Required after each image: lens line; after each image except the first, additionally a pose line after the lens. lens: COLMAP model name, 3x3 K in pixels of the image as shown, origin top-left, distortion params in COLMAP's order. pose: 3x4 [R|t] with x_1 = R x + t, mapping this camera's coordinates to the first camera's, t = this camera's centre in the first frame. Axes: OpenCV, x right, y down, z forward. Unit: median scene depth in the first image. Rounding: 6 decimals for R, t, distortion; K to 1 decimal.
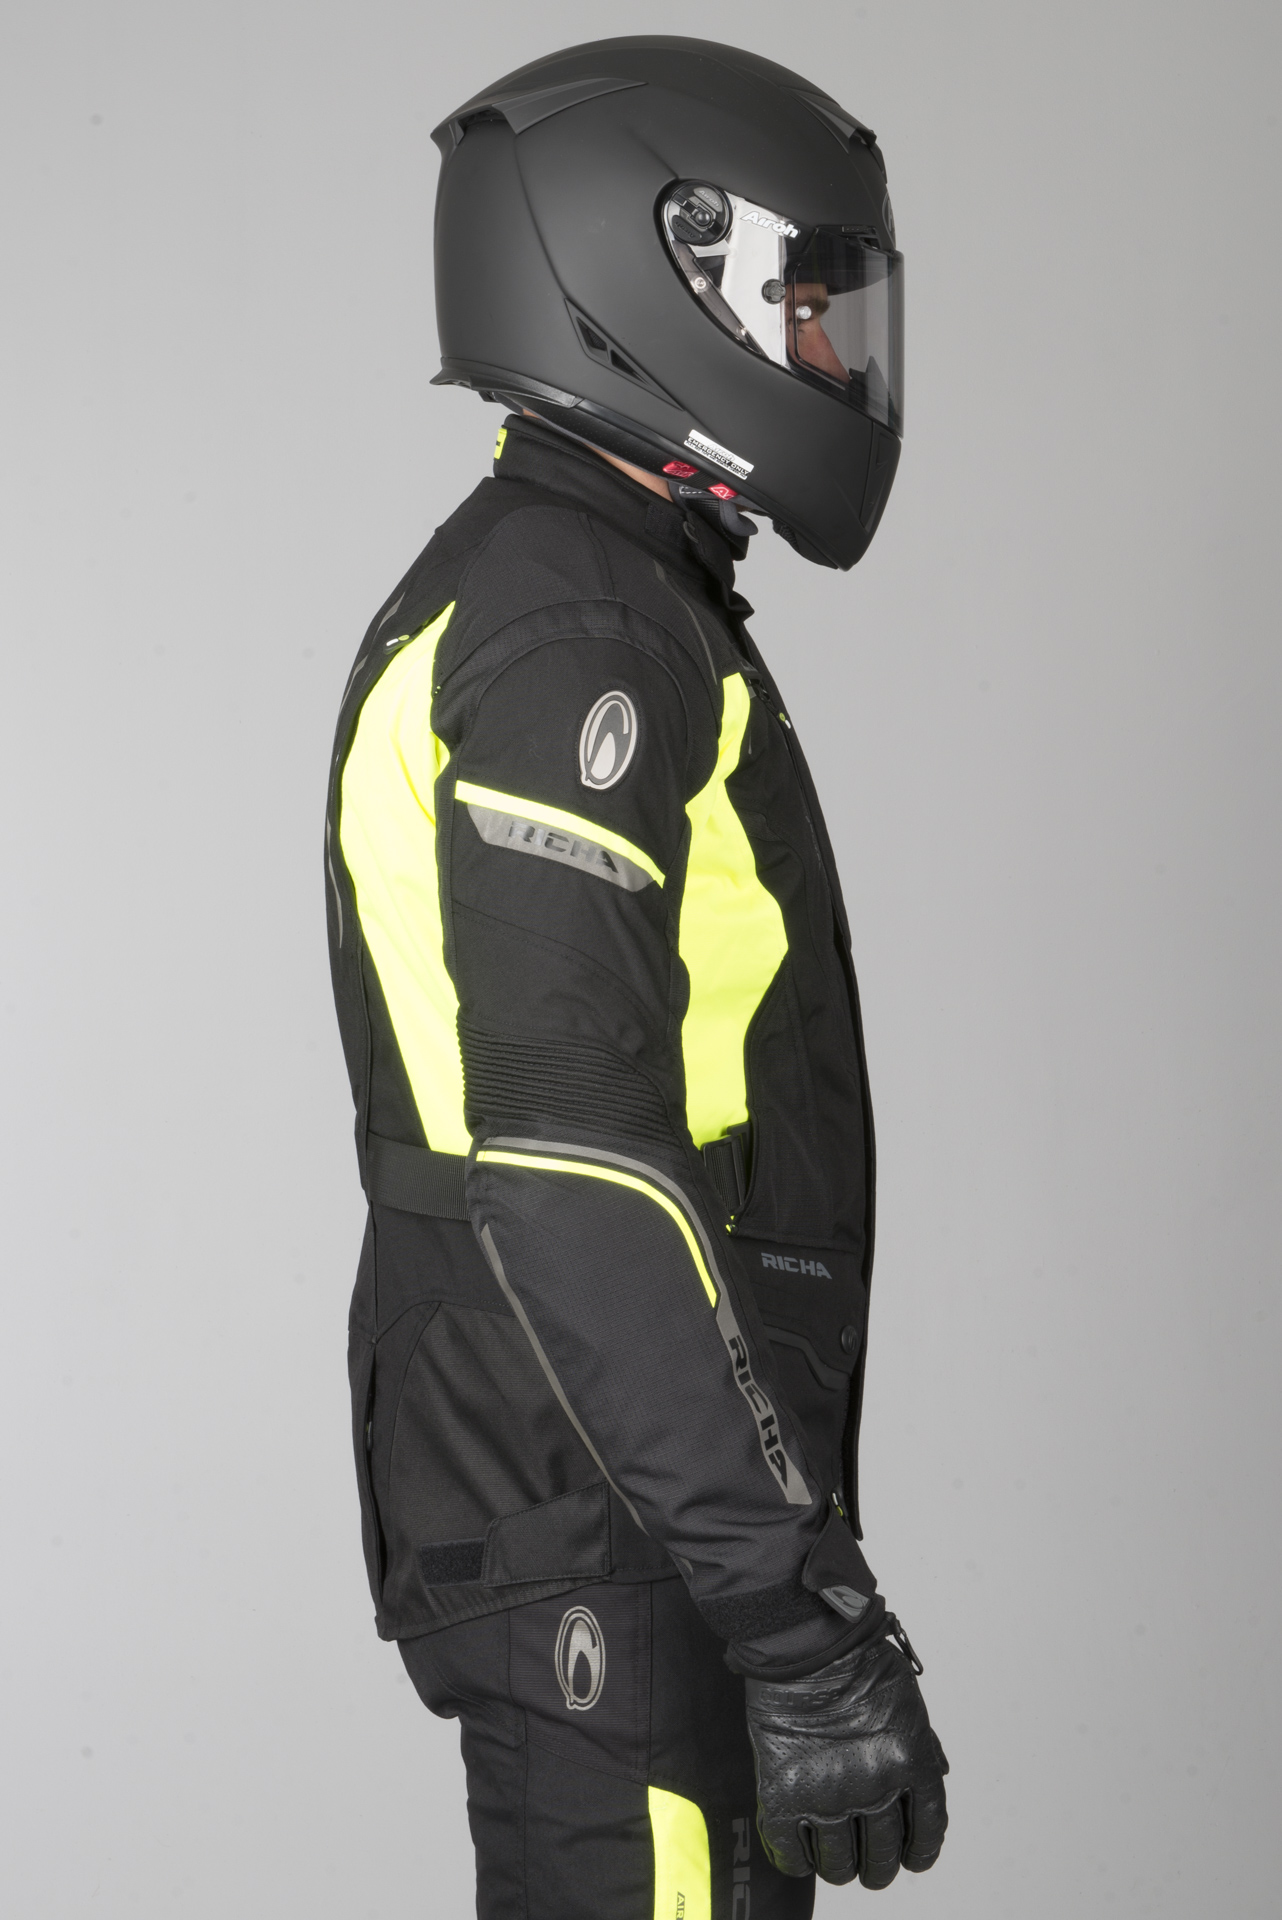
lens RADIAL K [[3019.3, 0, 641.0], [0, 3019.3, 960.0], [0, 0, 1]] dist [0.003580, 0.001862]
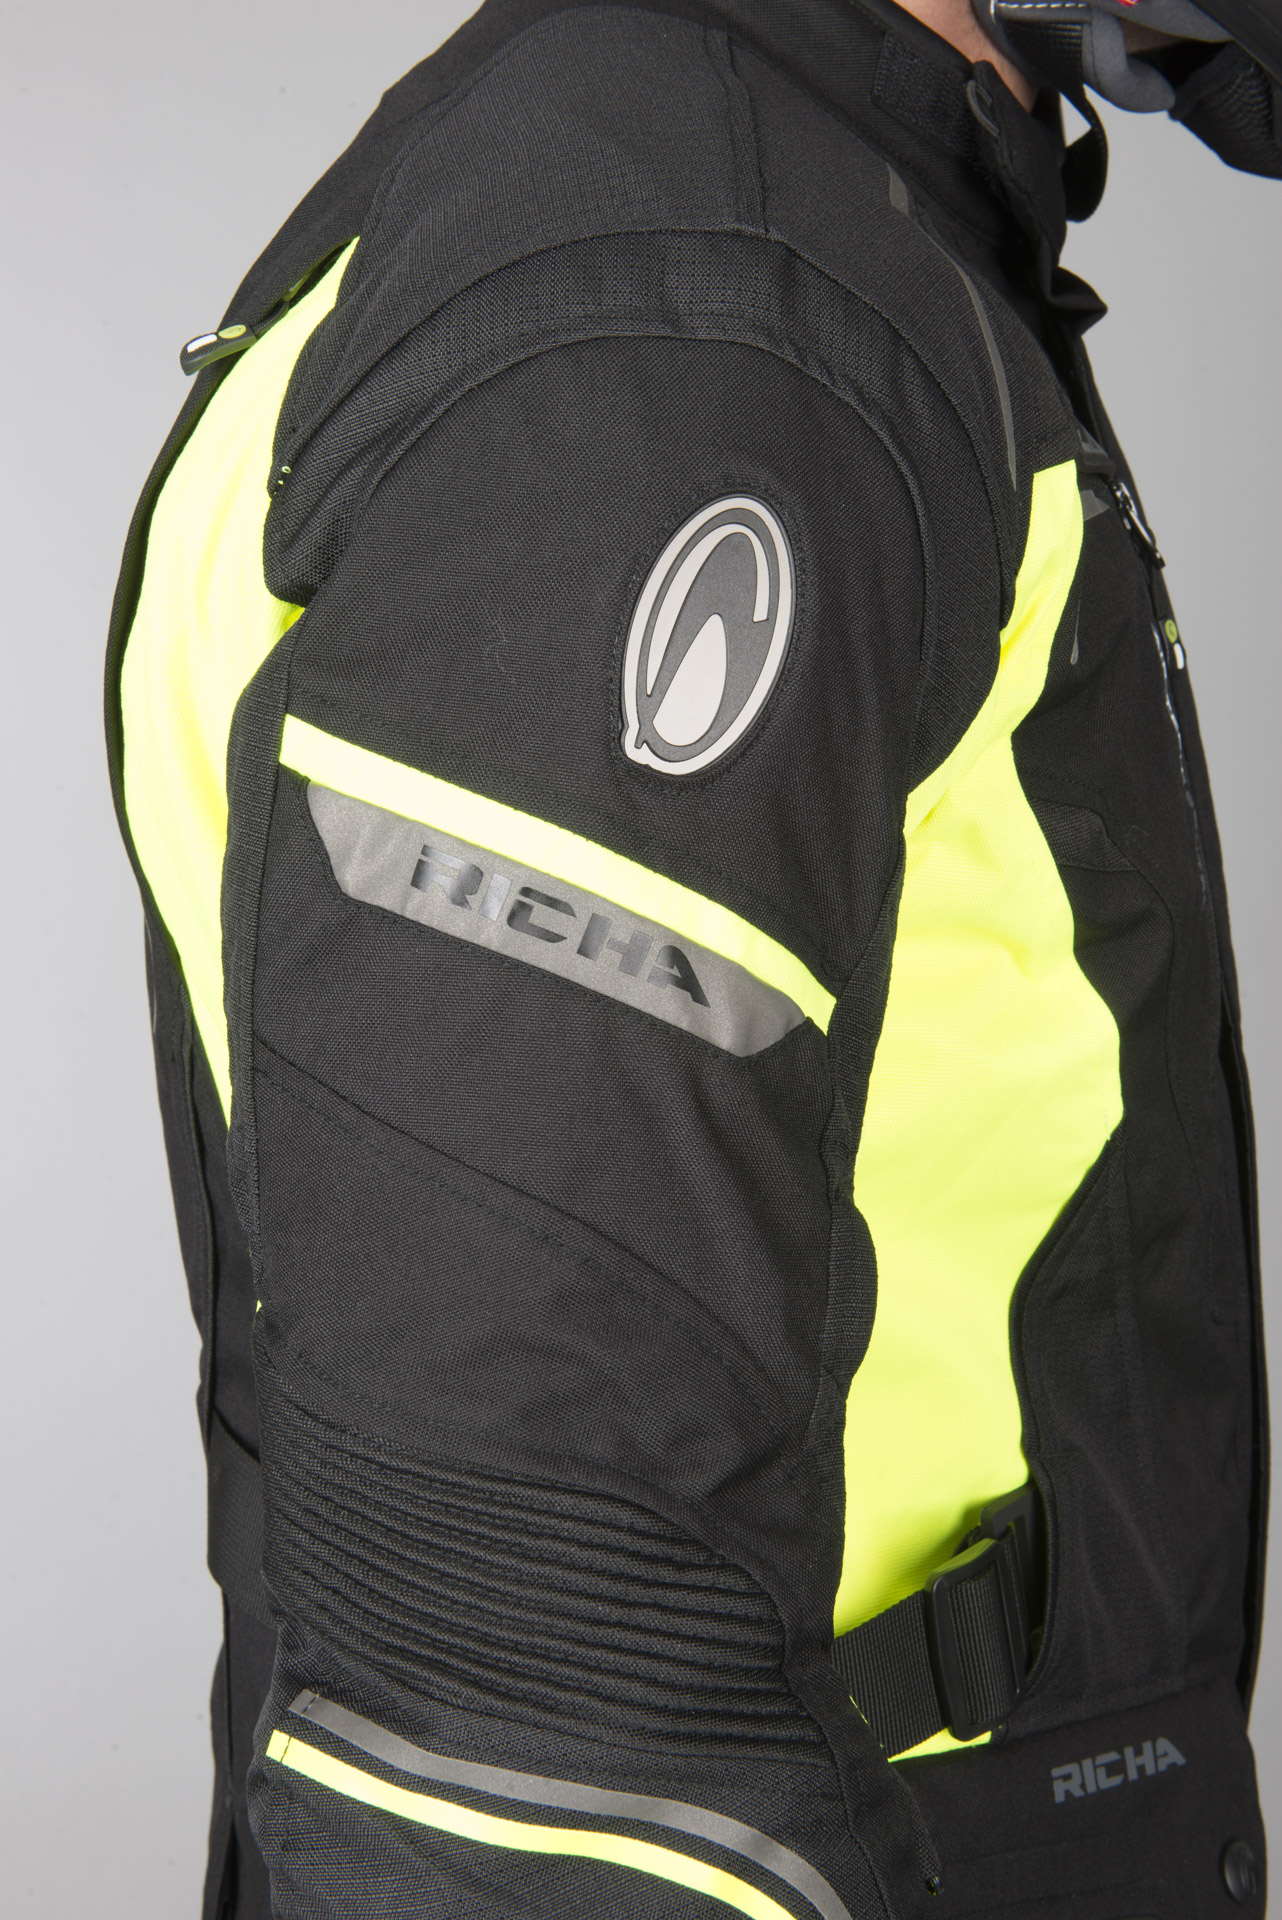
lens RADIAL K [[2879.2, 0, 692.9], [0, 2879.2, 955.1], [0, 0, 1]] dist [0.359845, -0.021516]
pose [[0.995653, 0.079035, -0.049275, 0.007170], [-0.074381, 0.993157, 0.090040, -0.065912], [0.056054, -0.085984, 0.994718, 0.653693]]
